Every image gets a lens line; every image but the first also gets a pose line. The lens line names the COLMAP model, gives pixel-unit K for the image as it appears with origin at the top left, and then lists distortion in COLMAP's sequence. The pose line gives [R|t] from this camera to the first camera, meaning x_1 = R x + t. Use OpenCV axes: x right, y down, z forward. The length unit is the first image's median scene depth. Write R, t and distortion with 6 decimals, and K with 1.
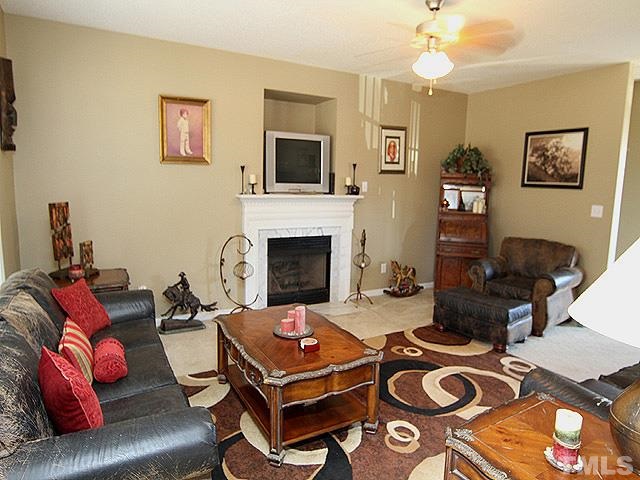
lens RADIAL K [[408.9, 0, 320.0], [0, 408.9, 240.0], [0, 0, 1]] dist [0.004685, 0.002081]
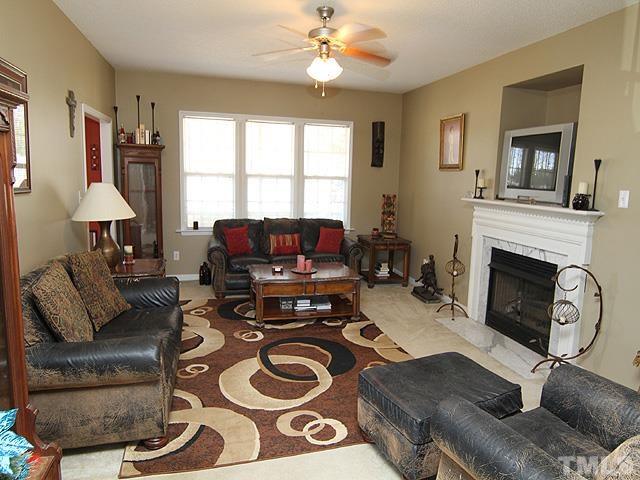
lens RADIAL K [[408.9, 0, 320.0], [0, 408.9, 240.0], [0, 0, 1]] dist [0.004685, 0.002081]
pose [[-0.246571, 0.120336, -0.961625, 0.869176], [-0.183593, 0.968493, 0.168270, -0.104776], [0.951576, 0.218038, -0.216710, 0.826098]]
